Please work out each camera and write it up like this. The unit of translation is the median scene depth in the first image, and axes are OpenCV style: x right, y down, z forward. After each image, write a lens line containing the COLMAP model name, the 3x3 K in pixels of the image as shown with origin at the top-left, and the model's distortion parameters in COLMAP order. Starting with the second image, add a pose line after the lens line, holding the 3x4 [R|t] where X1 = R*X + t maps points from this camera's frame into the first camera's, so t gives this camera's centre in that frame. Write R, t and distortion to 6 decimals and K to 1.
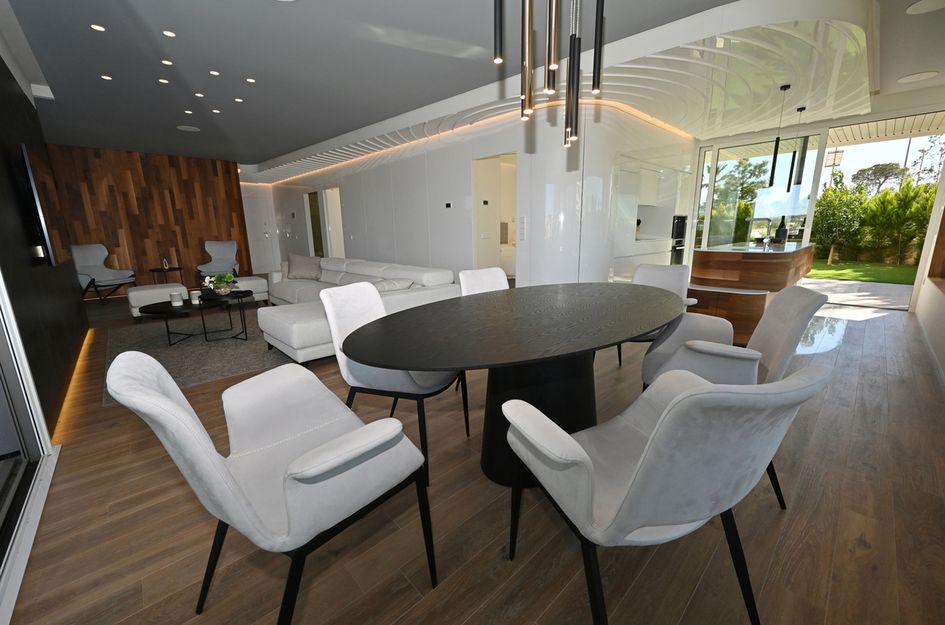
lens RADIAL K [[371.8, 0, 476.0], [0, 371.8, 313.0], [0, 0, 1]] dist [-0.002814, -0.000431]
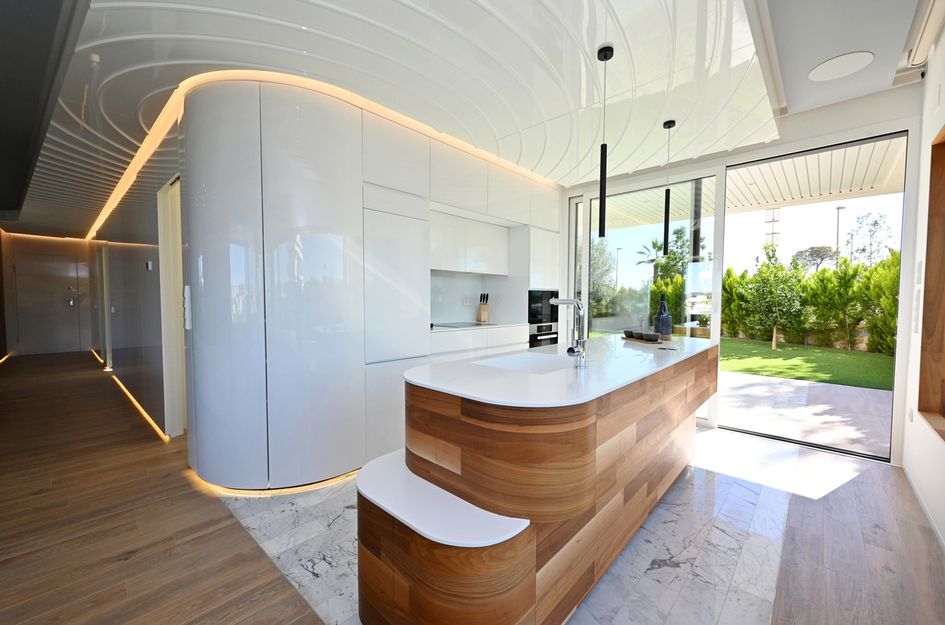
lens RADIAL K [[371.8, 0, 476.0], [0, 371.8, 313.0], [0, 0, 1]] dist [-0.002814, -0.000431]
pose [[0.997811, 0.020531, 0.062858, 0.213044], [-0.008940, 0.983736, -0.179398, -0.053380], [-0.065519, 0.178443, 0.981766, 0.191743]]
